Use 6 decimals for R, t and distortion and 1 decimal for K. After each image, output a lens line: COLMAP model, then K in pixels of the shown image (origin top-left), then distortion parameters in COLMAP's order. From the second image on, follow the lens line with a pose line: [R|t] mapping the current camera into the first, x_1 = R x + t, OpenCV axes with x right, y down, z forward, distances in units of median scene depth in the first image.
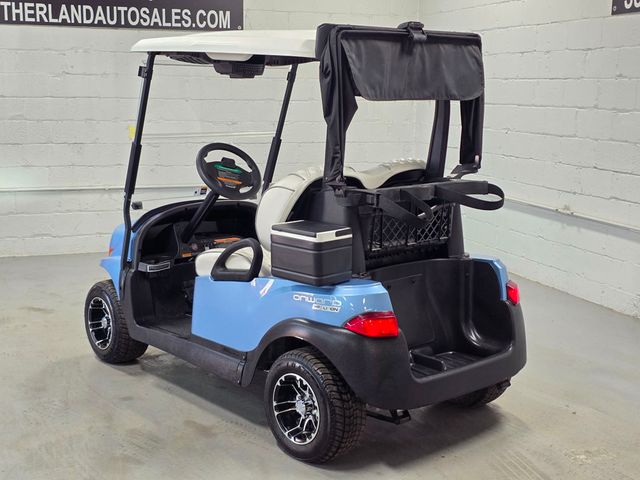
lens RADIAL K [[898.0, 0, 303.6], [0, 898.0, 239.7], [0, 0, 1]] dist [0.163669, -0.385498]
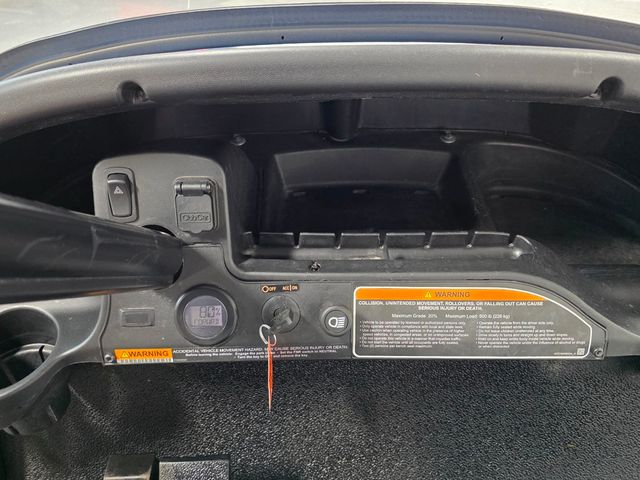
lens RADIAL K [[532.7, 0, 316.3], [0, 532.7, 237.0], [0, 0, 1]] dist [0.072367, -0.081083]
pose [[0.758621, 0.392831, -0.519787, -0.057675], [-0.097749, 0.857384, 0.505309, -0.057358], [0.644158, -0.332530, 0.688828, 0.937646]]
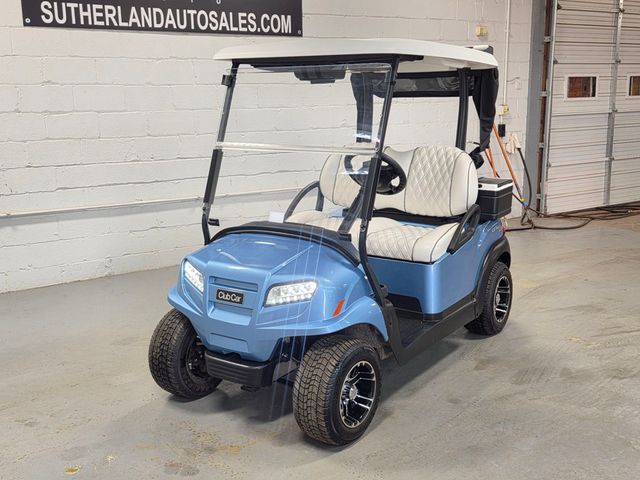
lens RADIAL K [[705.5, 0, 317.6], [0, 705.5, 235.8], [0, 0, 1]] dist [0.144693, -0.266768]
pose [[-0.262406, -0.200759, 0.943843, -0.775638], [0.173732, 0.952306, 0.250860, -0.202361], [-0.949189, 0.229803, -0.215012, 1.135572]]
